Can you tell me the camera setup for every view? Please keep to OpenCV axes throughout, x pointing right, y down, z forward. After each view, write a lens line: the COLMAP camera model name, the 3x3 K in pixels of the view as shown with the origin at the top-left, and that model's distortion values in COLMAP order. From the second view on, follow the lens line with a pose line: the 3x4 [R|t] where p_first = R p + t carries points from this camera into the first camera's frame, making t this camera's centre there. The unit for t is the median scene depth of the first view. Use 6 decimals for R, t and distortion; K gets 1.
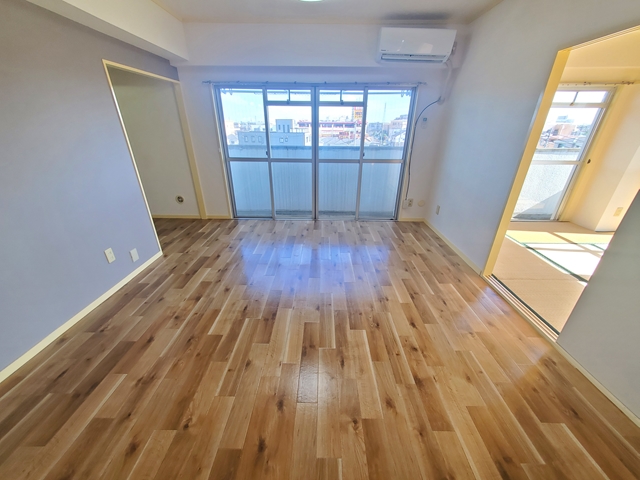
lens RADIAL K [[251.8, 0, 320.0], [0, 251.8, 240.0], [0, 0, 1]] dist [0.002597, 0.000591]
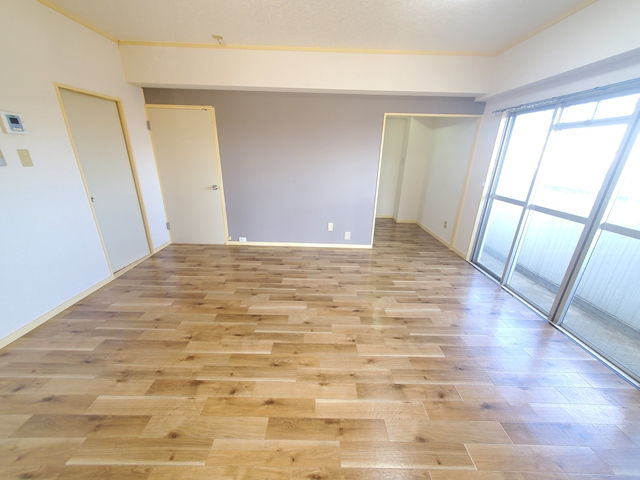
lens RADIAL K [[251.8, 0, 320.0], [0, 251.8, 240.0], [0, 0, 1]] dist [0.002597, 0.000591]
pose [[0.023403, 0.322441, -0.946300, 0.892310], [-0.438231, 0.854080, 0.280180, -0.342901], [0.898558, 0.408141, 0.161292, 0.780111]]
